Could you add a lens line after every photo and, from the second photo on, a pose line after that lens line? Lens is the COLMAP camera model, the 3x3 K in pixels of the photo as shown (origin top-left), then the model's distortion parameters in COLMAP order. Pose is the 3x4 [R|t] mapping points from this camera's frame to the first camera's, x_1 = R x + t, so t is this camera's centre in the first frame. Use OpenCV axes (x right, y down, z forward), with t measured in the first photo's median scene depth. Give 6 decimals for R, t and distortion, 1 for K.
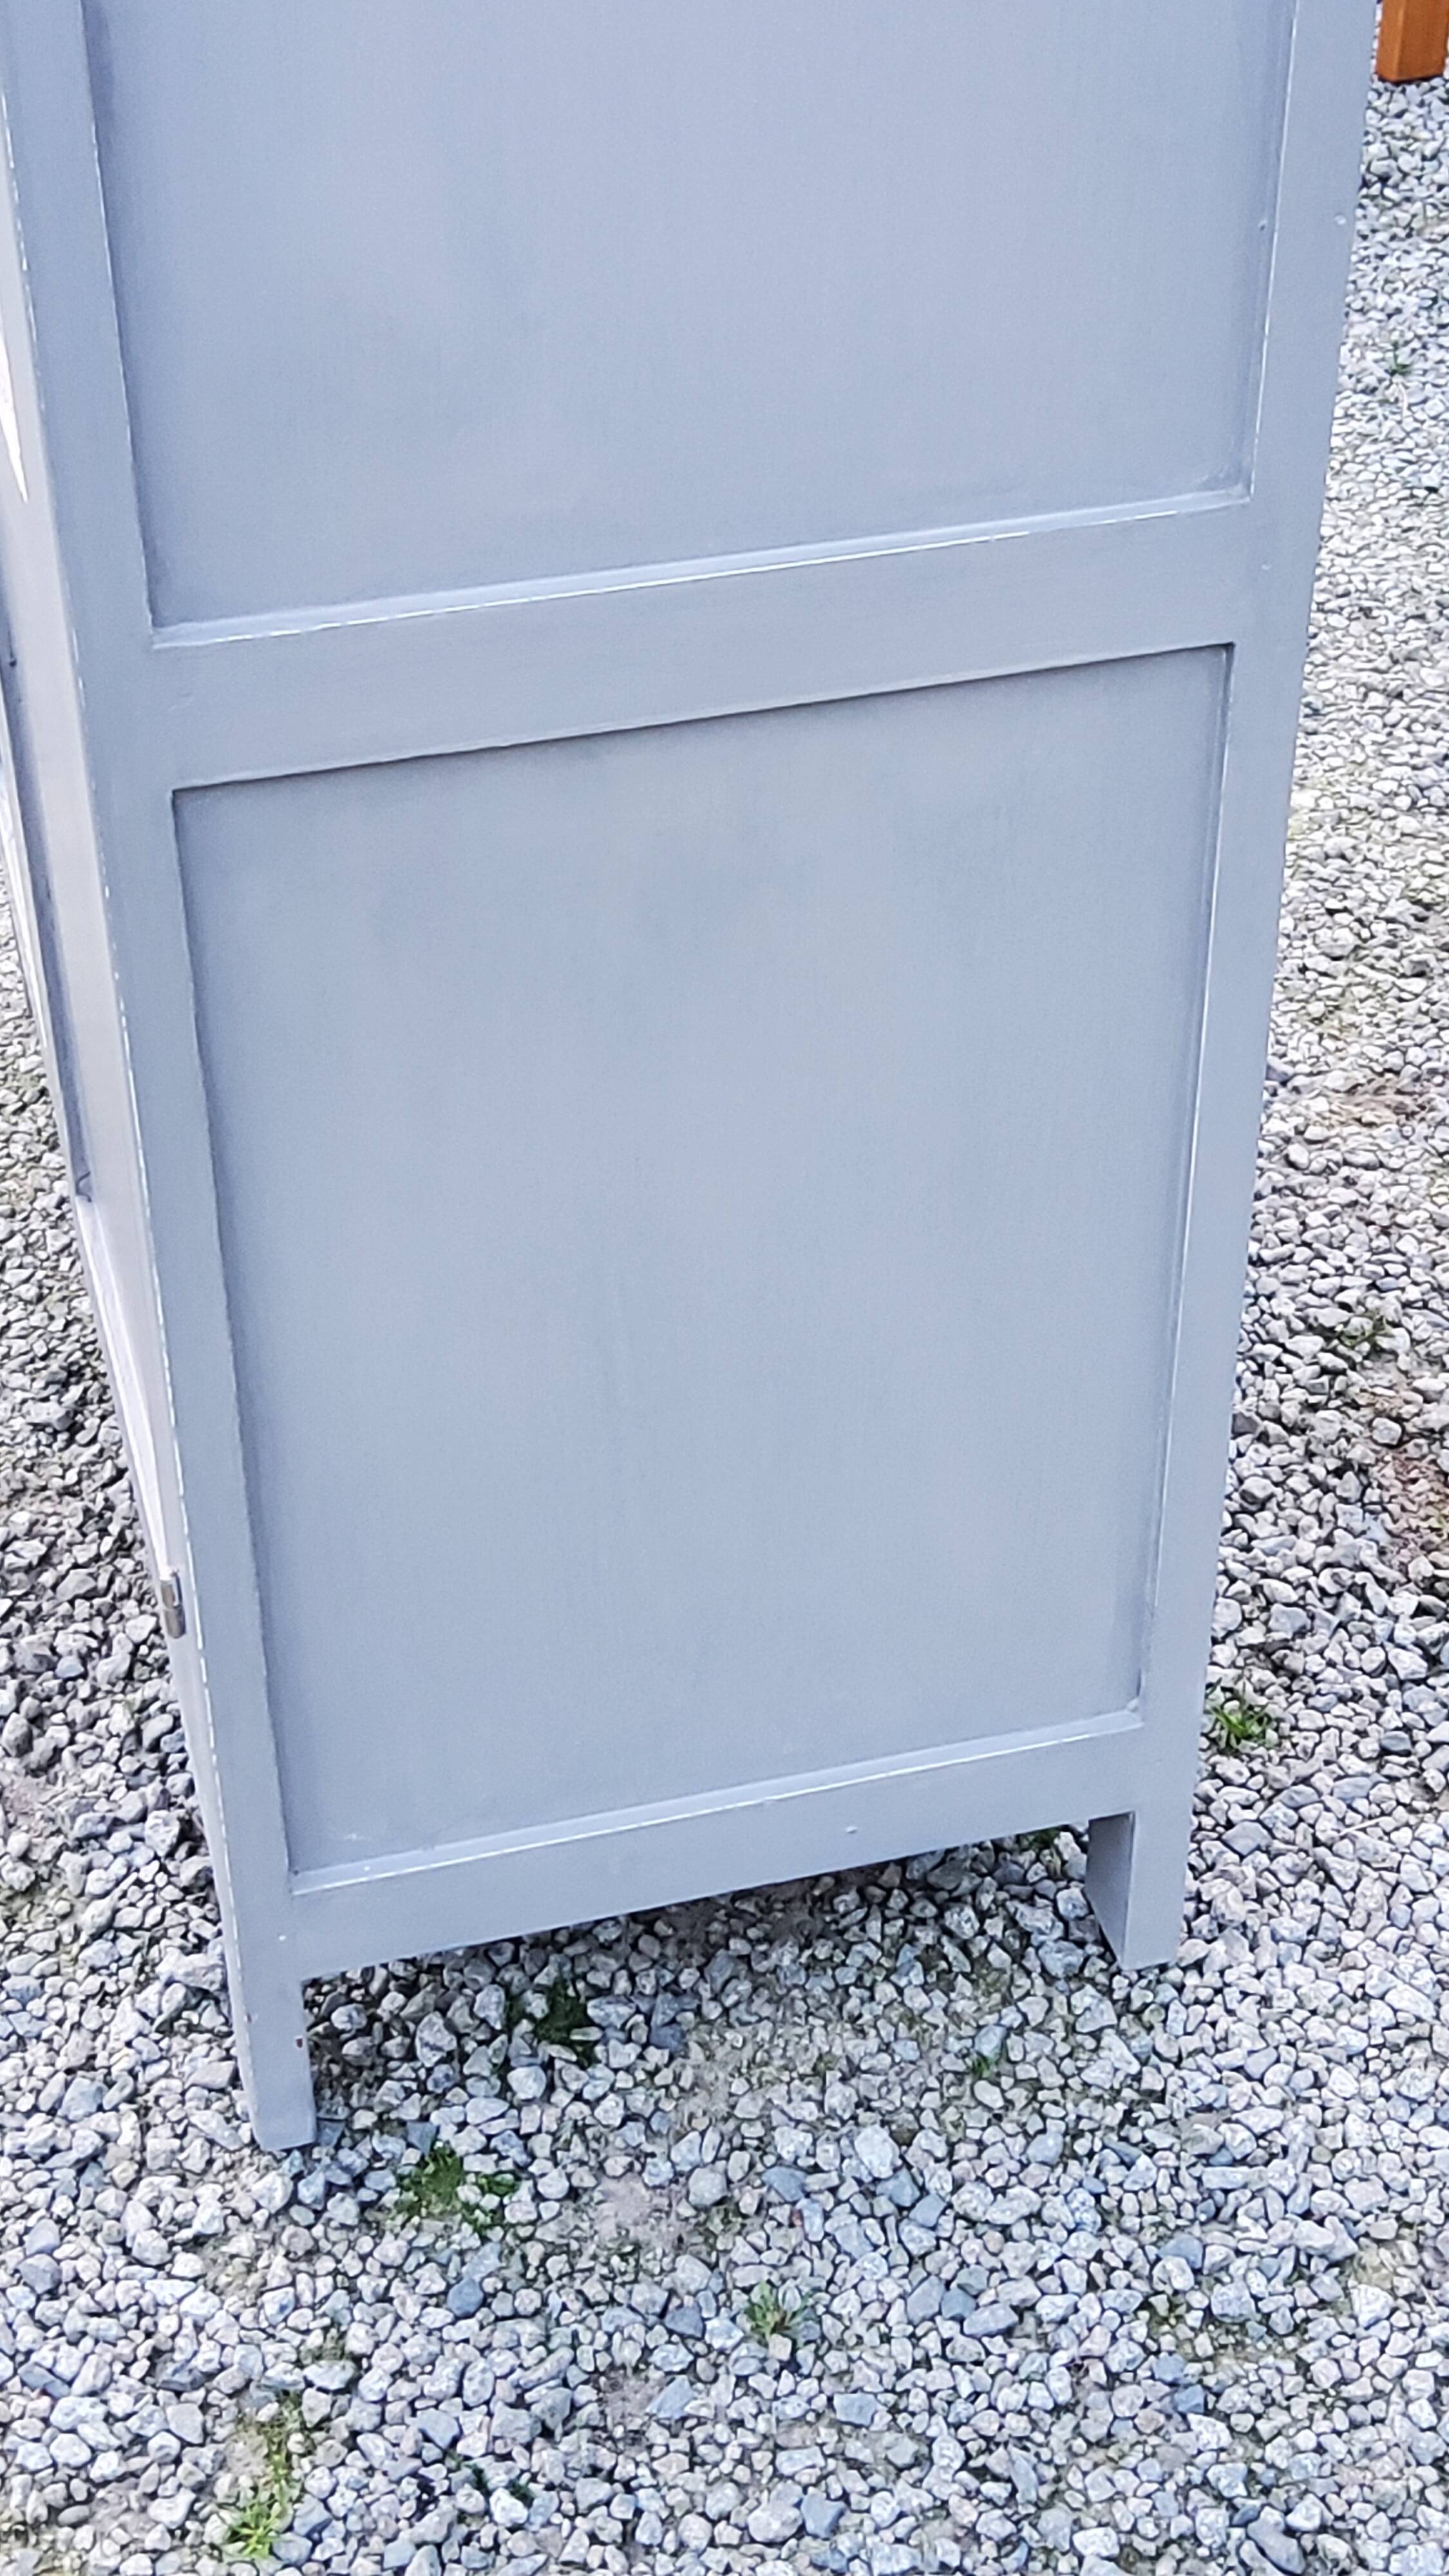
lens RADIAL K [[3902.5, 0, 711.7], [0, 3902.5, 1290.1], [0, 0, 1]] dist [0.099240, 0.000000]
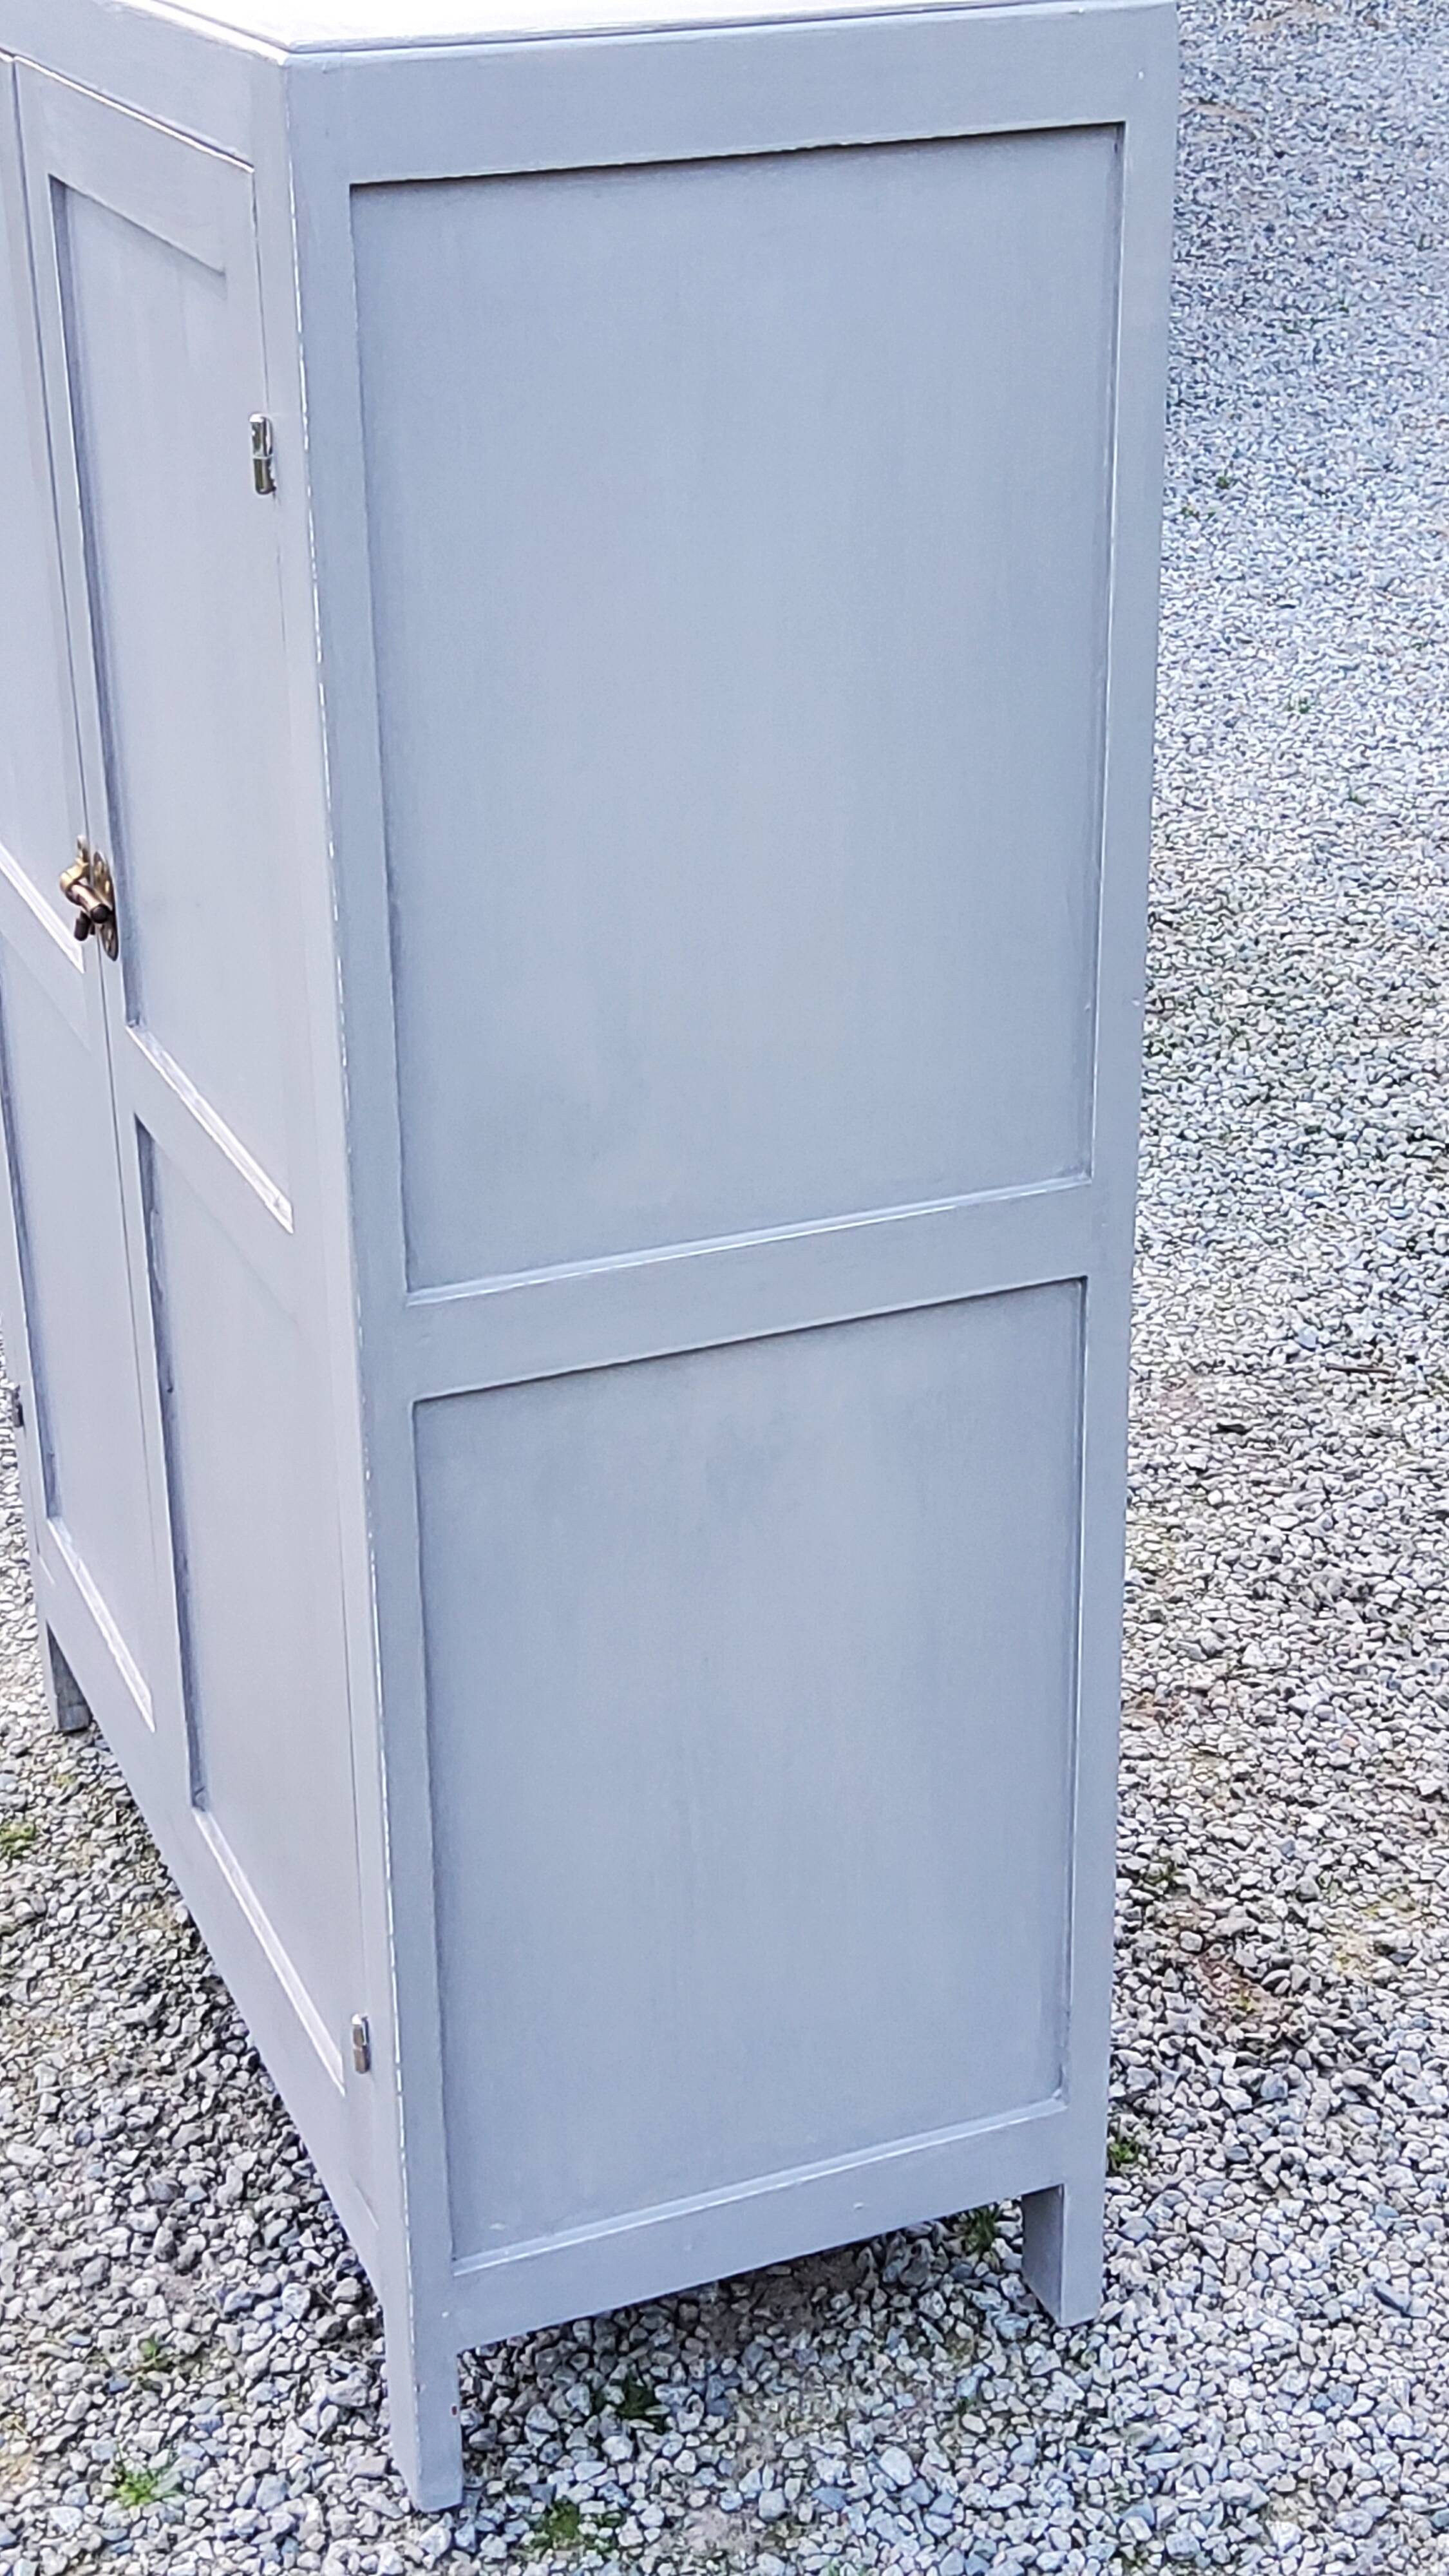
lens RADIAL K [[3902.5, 0, 732.8], [0, 3902.5, 1289.0], [0, 0, 1]] dist [0.099240, 0.000000]
pose [[0.991428, -0.060833, 0.115631, -0.132189], [0.086285, 0.969402, -0.229814, 0.130329], [-0.098113, 0.237821, 0.966341, -0.328729]]
